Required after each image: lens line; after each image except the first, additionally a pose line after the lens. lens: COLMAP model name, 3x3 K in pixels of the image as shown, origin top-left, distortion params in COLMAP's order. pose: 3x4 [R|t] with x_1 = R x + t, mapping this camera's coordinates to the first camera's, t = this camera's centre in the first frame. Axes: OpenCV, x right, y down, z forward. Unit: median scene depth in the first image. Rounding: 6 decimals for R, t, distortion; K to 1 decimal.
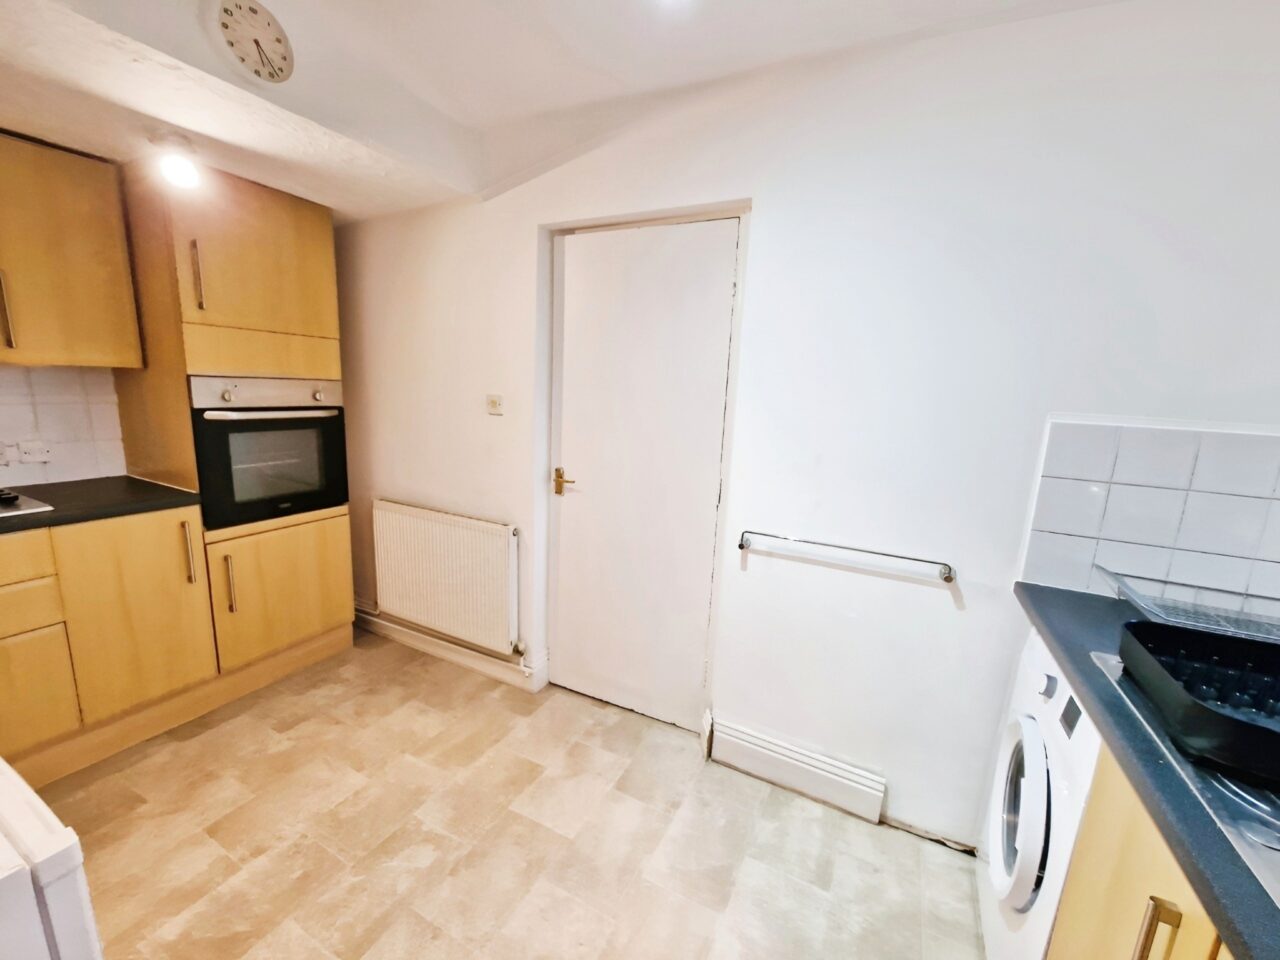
lens RADIAL K [[516.2, 0, 640.0], [0, 516.2, 480.0], [0, 0, 1]] dist [0.000379, -0.000023]
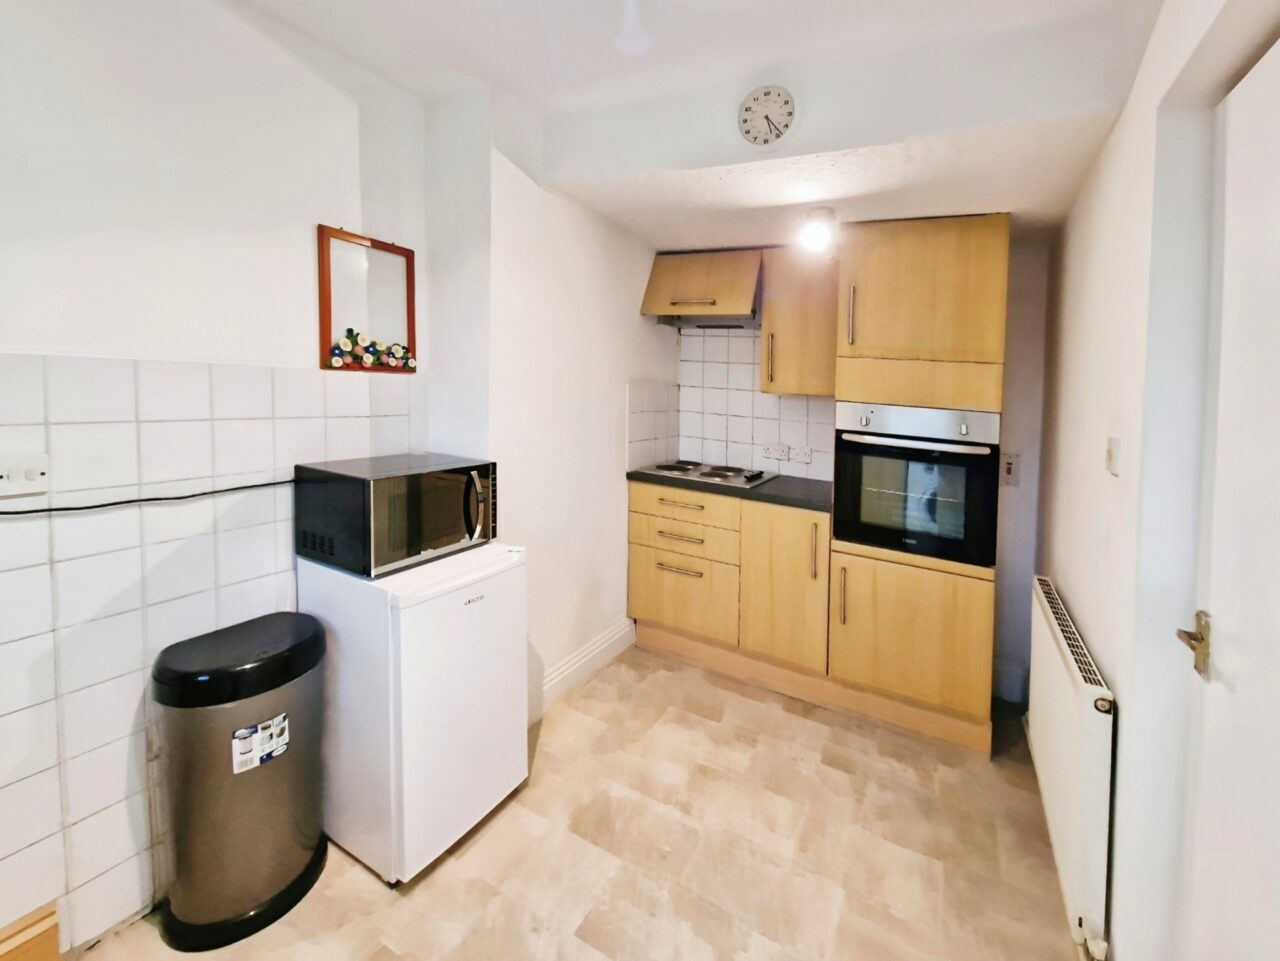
lens RADIAL K [[542.0, 0, 643.0], [0, 542.0, 418.3], [0, 0, 1]] dist [-0.002131, -0.000258]
pose [[0.000483, 0.027821, -0.999613, 0.310048], [-0.242043, 0.969893, 0.026877, -0.083439], [0.970265, 0.241936, 0.007202, 0.523028]]
